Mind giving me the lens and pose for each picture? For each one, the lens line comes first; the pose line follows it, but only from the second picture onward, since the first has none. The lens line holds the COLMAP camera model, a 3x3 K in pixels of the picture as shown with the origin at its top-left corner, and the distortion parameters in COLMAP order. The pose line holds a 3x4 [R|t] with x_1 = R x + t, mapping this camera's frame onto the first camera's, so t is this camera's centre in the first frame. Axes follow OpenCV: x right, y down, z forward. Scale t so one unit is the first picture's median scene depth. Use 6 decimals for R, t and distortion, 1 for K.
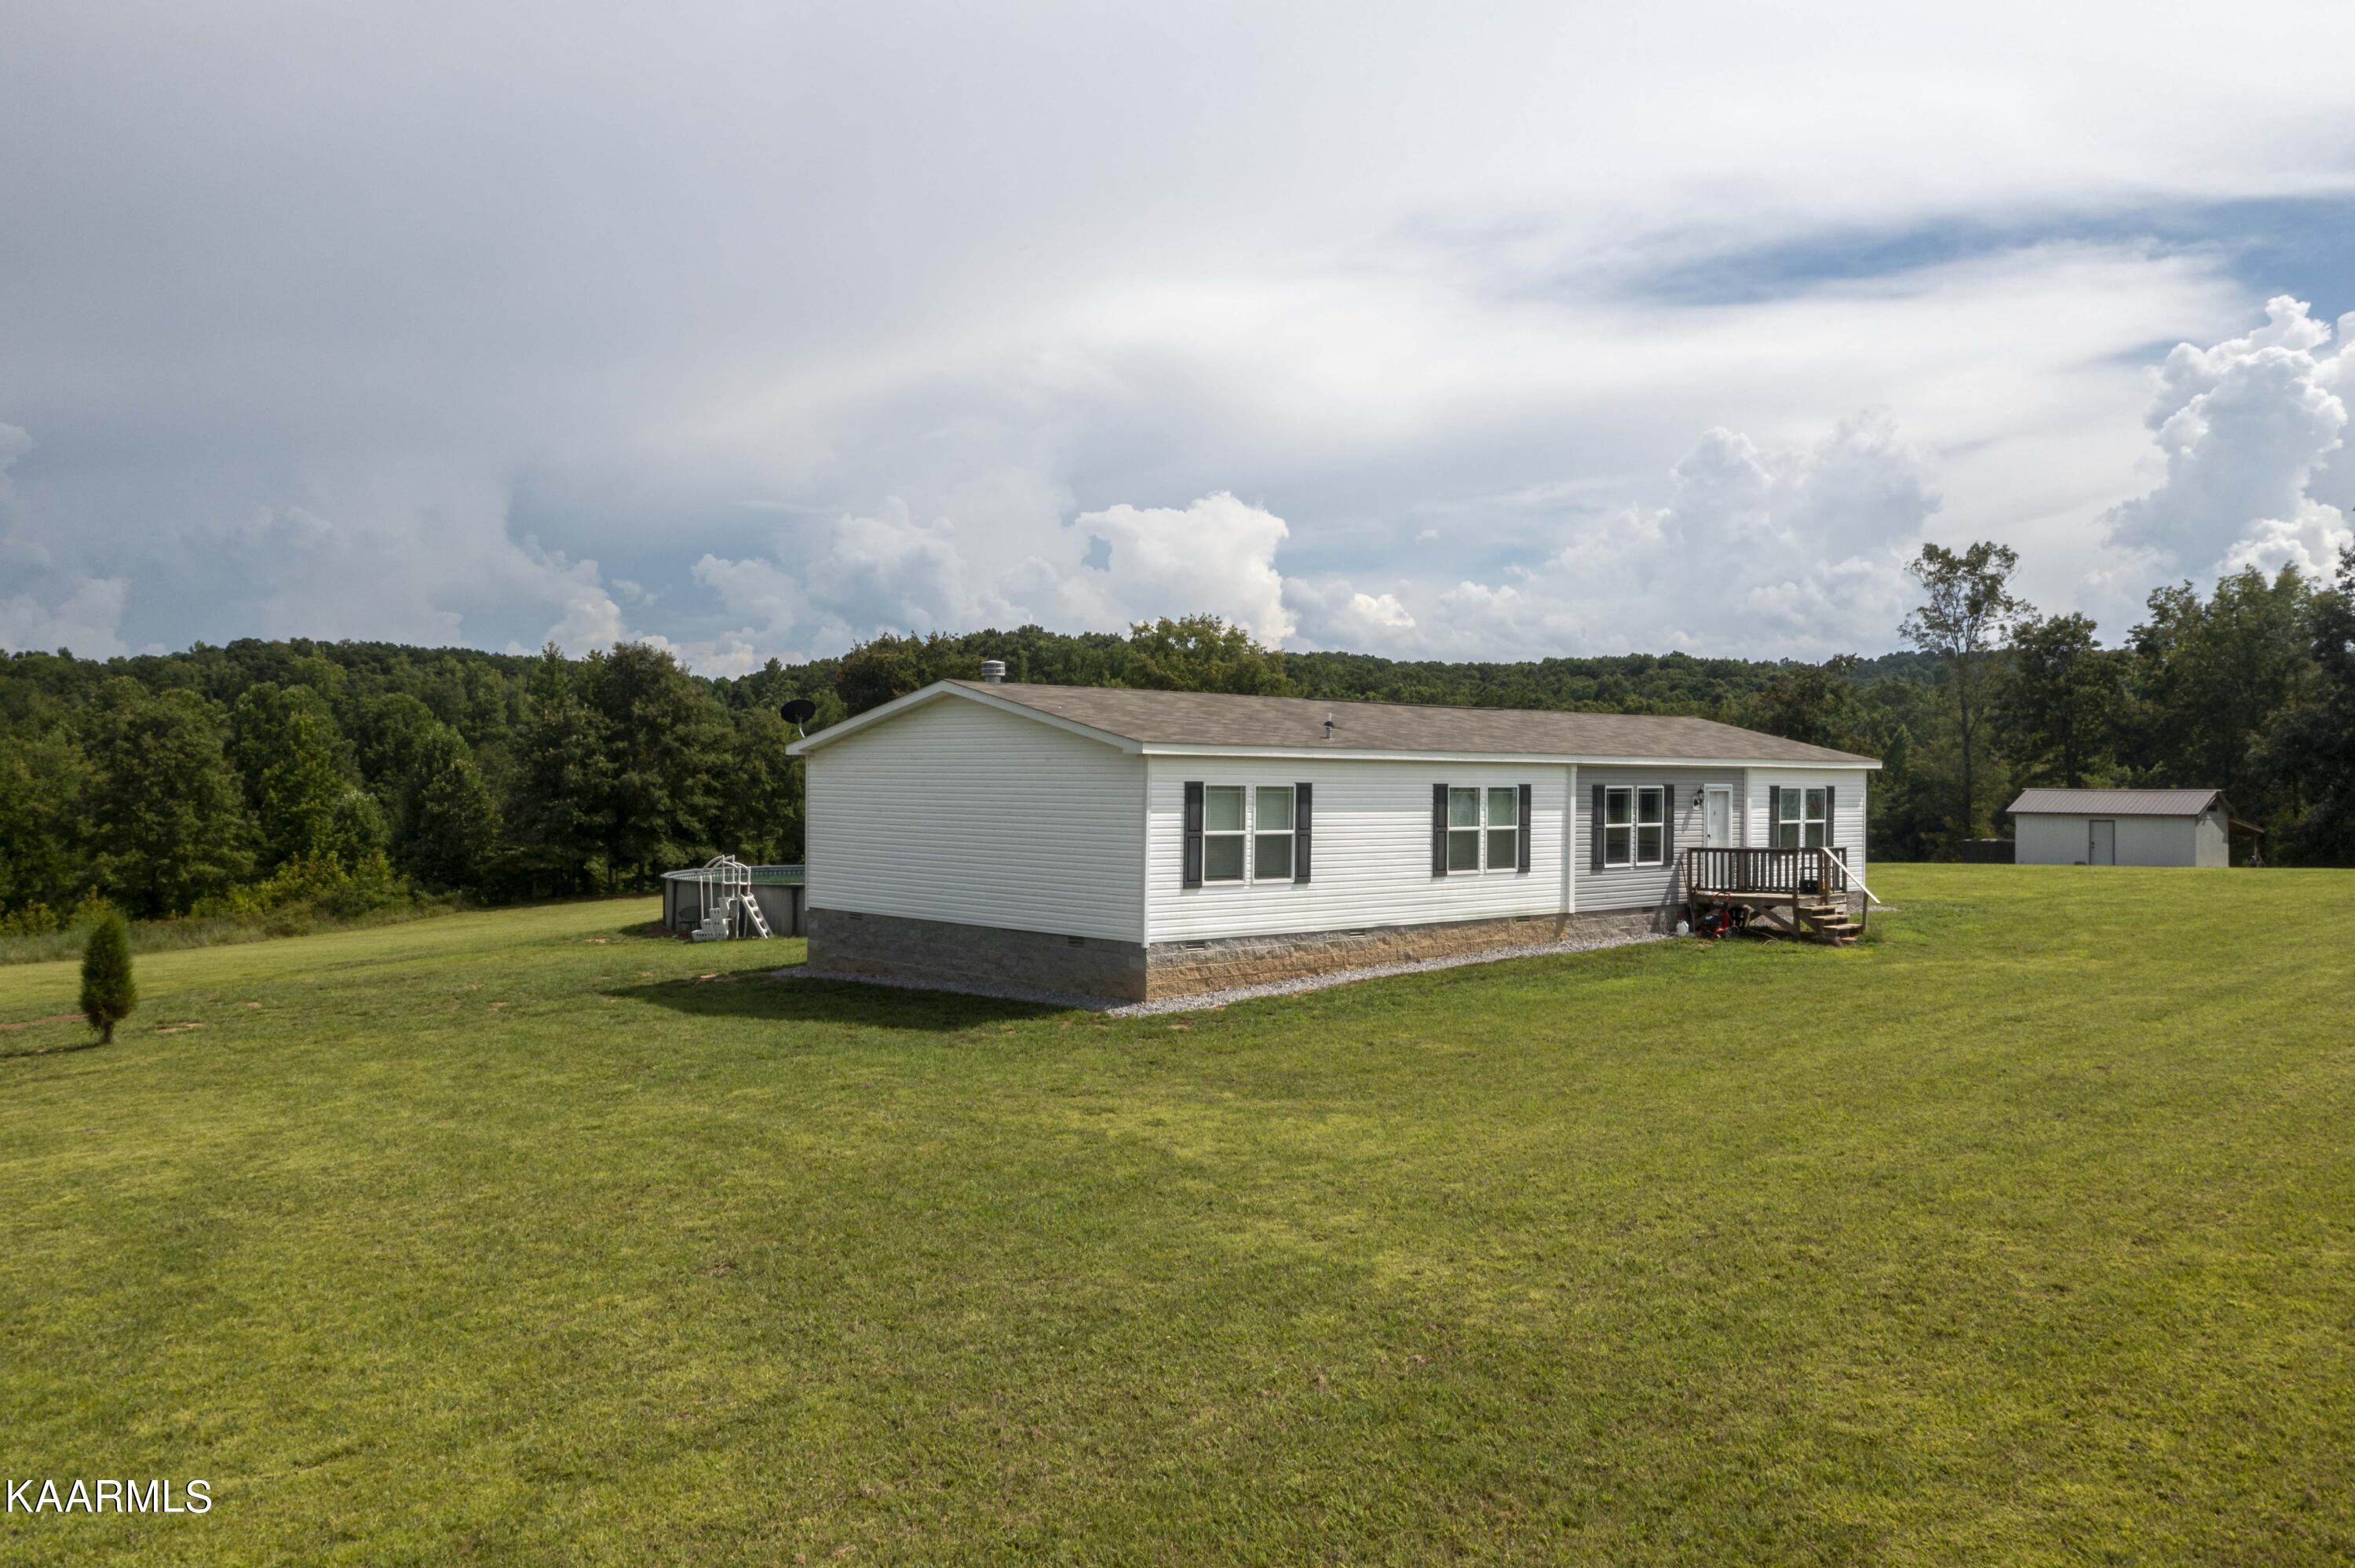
lens RADIAL K [[1880.4, 0, 1177.5], [0, 1880.4, 784.0], [0, 0, 1]] dist [-0.079540, 0.196537]
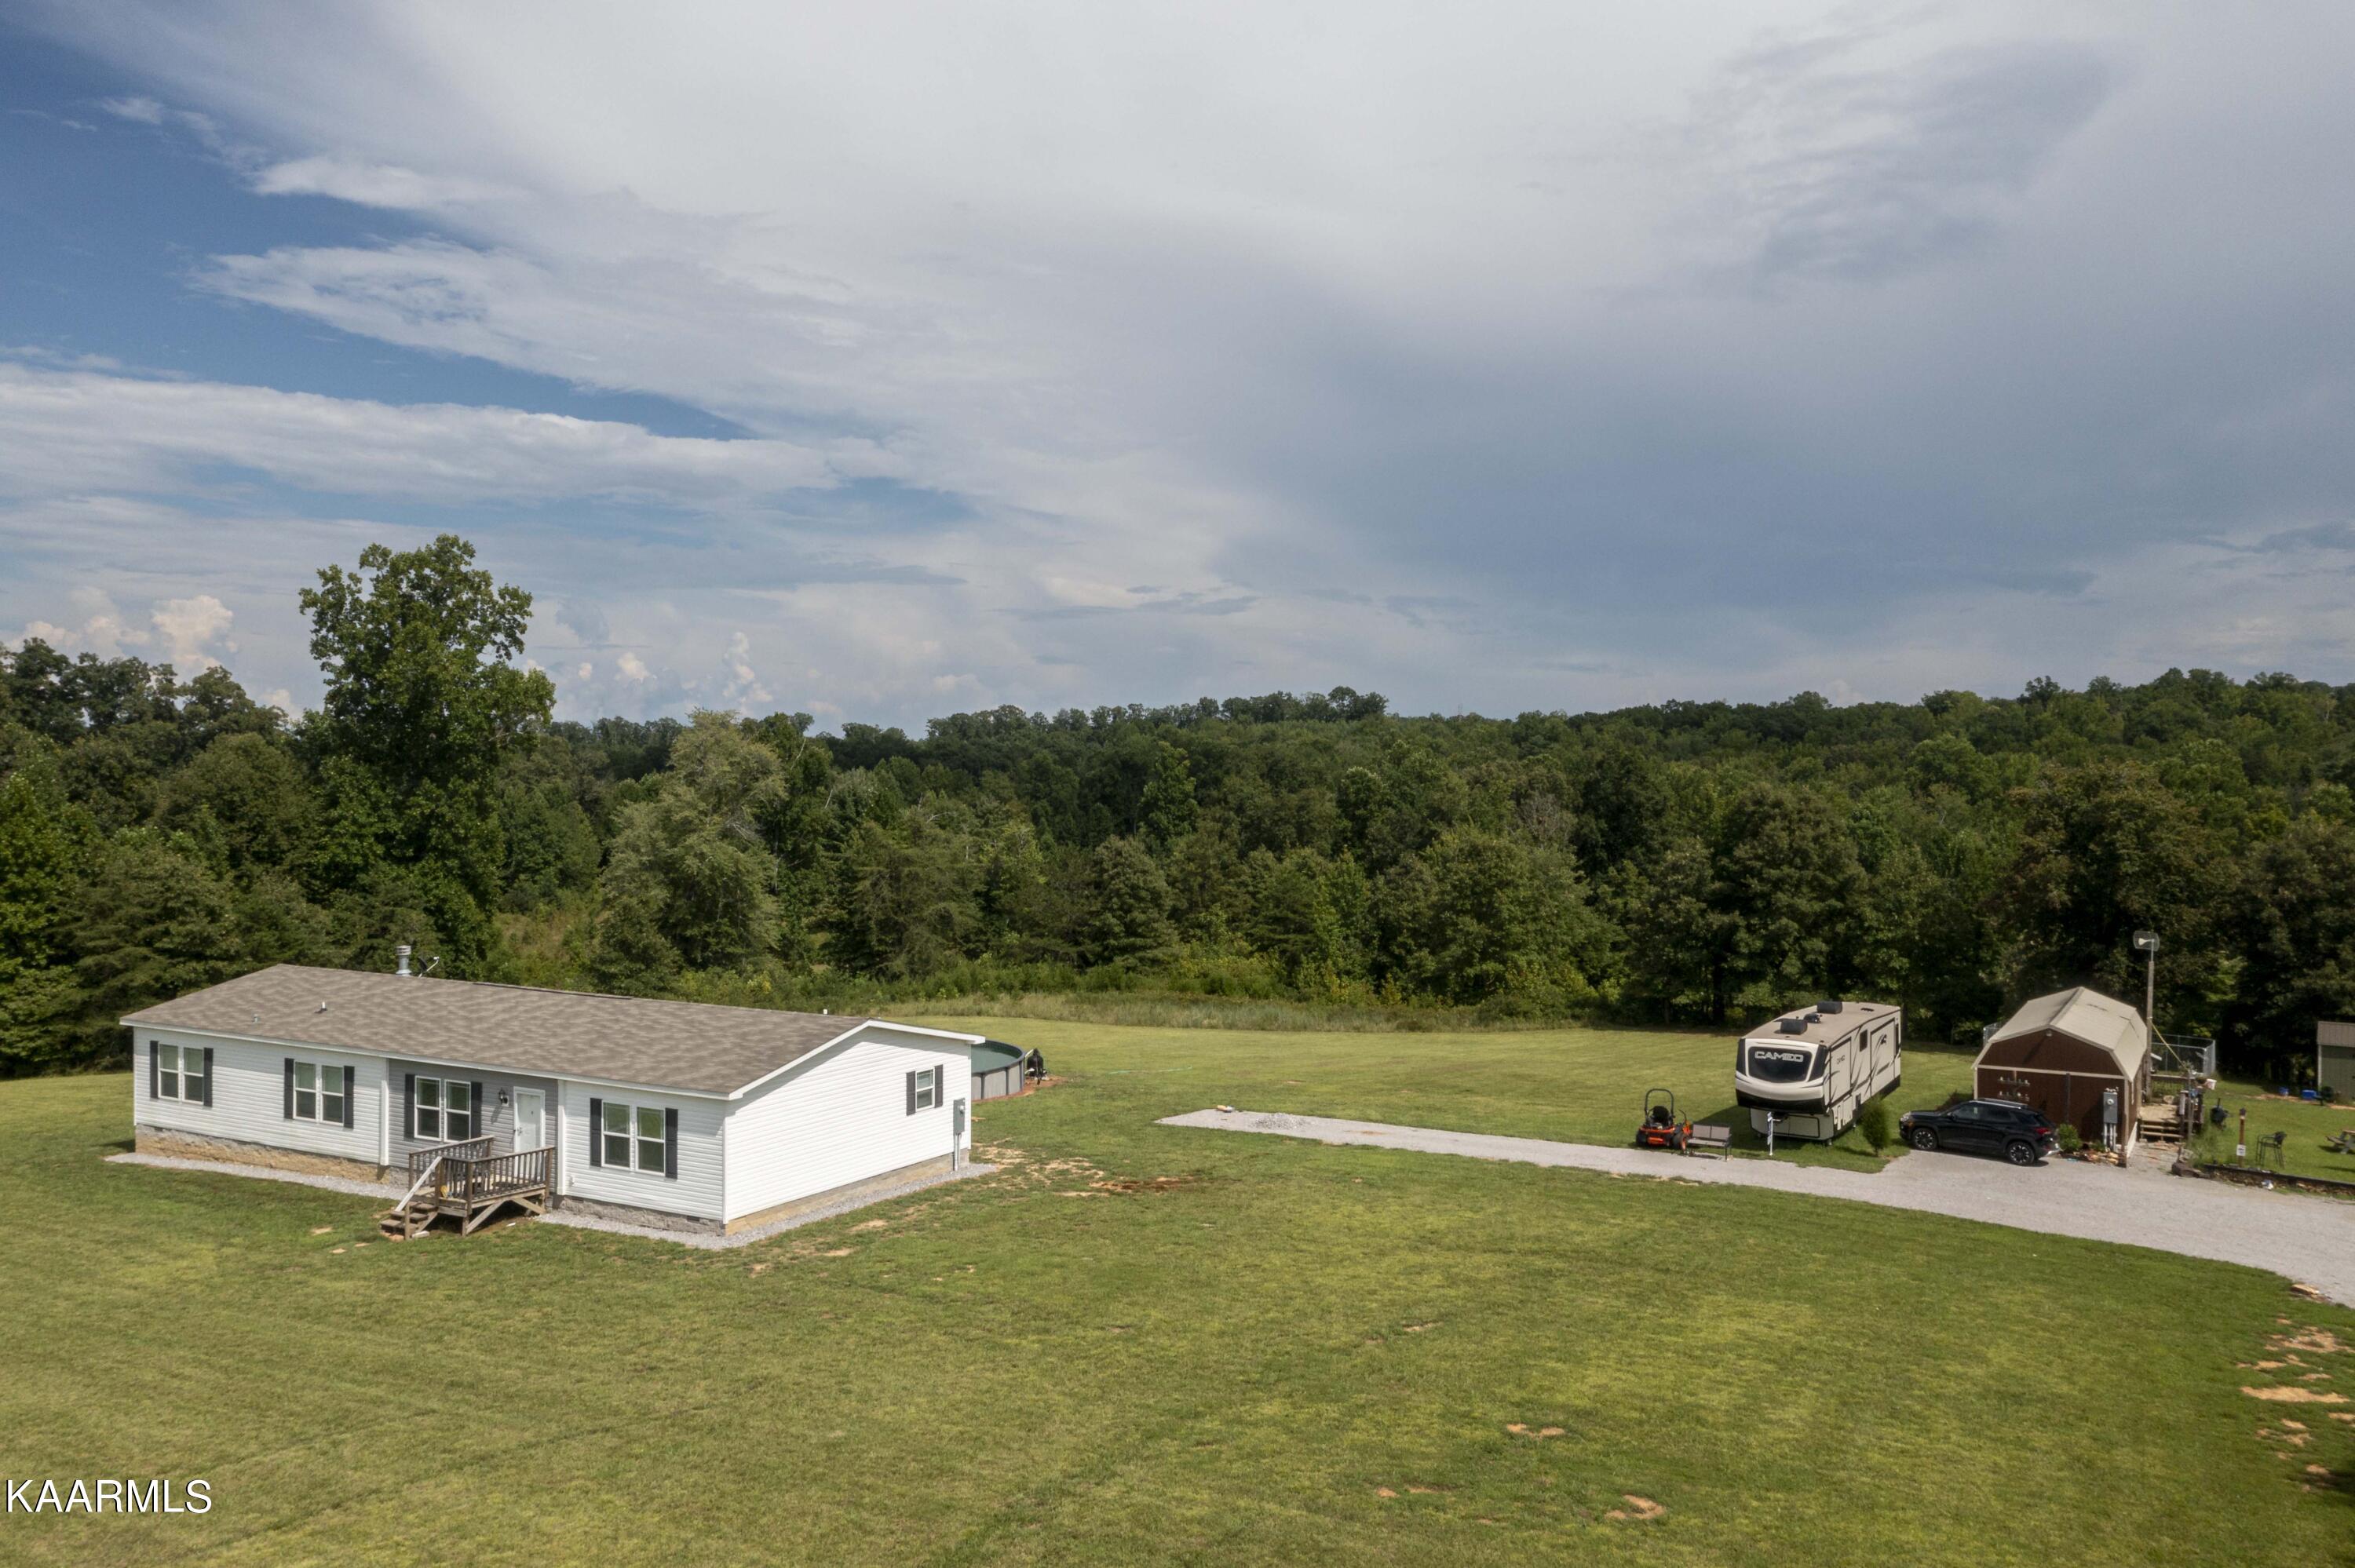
lens RADIAL K [[1880.4, 0, 1177.5], [0, 1880.4, 784.0], [0, 0, 1]] dist [-0.079540, 0.196537]
pose [[0.306871, 0.005112, -0.951737, 1.731216], [-0.009051, 0.999956, 0.002453, -0.224176], [0.951708, 0.007861, 0.306904, 1.162499]]
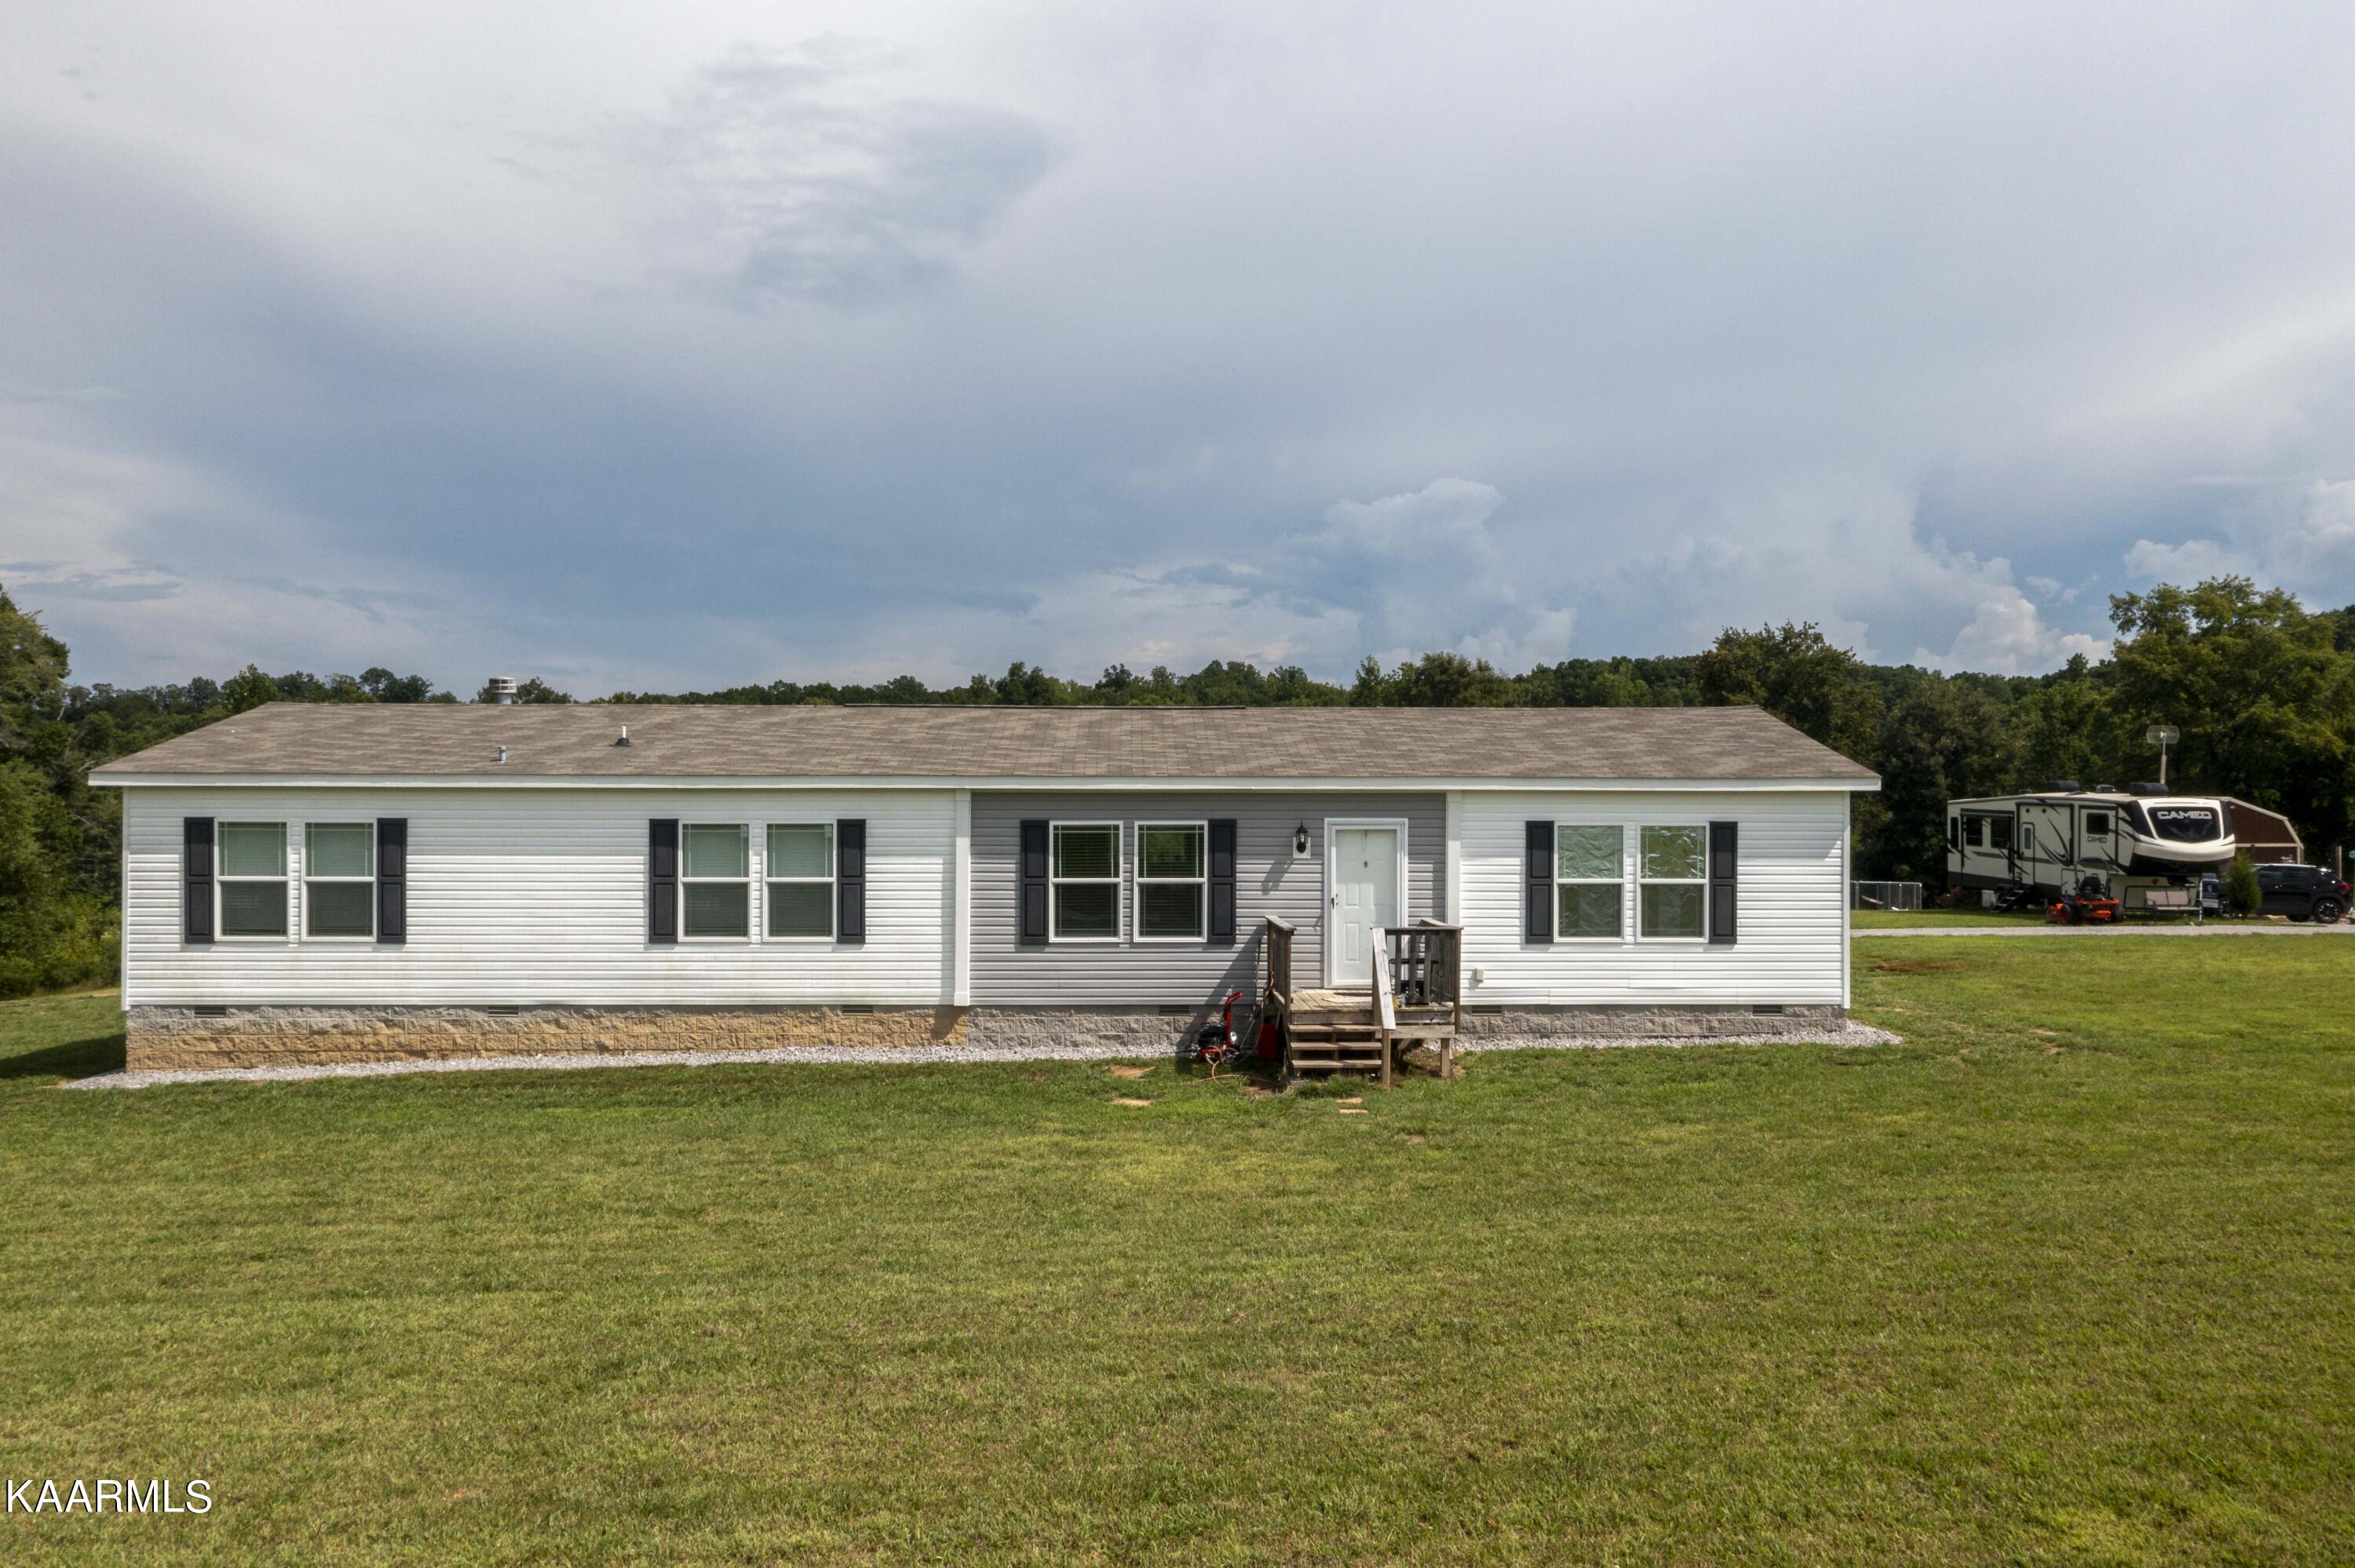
lens RADIAL K [[1858.3, 0, 1166.7], [0, 1858.3, 799.2], [0, 0, 1]] dist [0.018536, 0.004069]
pose [[0.747959, 0.002281, -0.663741, 0.741607], [0.000226, 0.999993, 0.003691, -0.010088], [0.663745, -0.002910, 0.747954, 0.552044]]
